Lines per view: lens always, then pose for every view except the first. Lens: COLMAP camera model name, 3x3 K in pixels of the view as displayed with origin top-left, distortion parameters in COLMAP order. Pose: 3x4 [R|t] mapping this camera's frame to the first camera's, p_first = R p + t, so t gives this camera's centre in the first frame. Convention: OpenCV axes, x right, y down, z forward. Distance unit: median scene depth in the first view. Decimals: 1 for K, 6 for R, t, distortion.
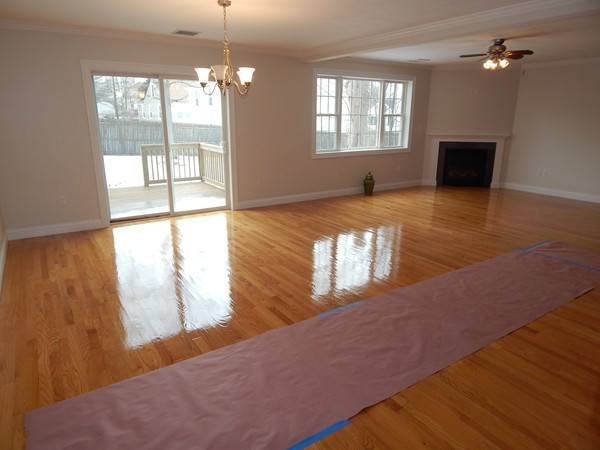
lens RADIAL K [[394.7, 0, 297.8], [0, 394.7, 223.7], [0, 0, 1]] dist [-0.010266, 0.002612]
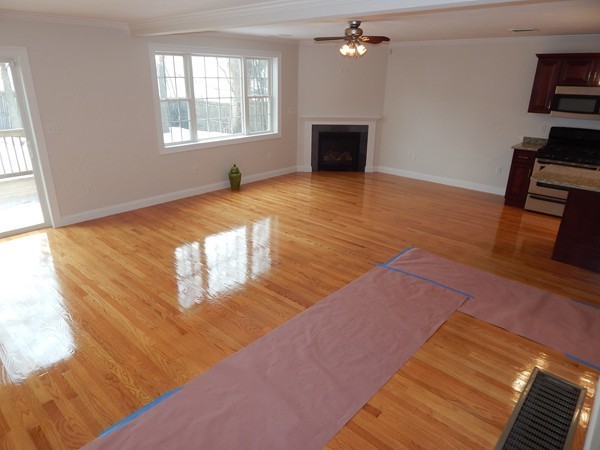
lens RADIAL K [[394.7, 0, 302.3], [0, 394.7, 222.9], [0, 0, 1]] dist [-0.010266, 0.002612]
pose [[0.966723, -0.077693, 0.243744, 0.119769], [0.055006, 0.993611, 0.098551, -0.092022], [-0.249843, -0.081864, 0.964820, 0.115334]]
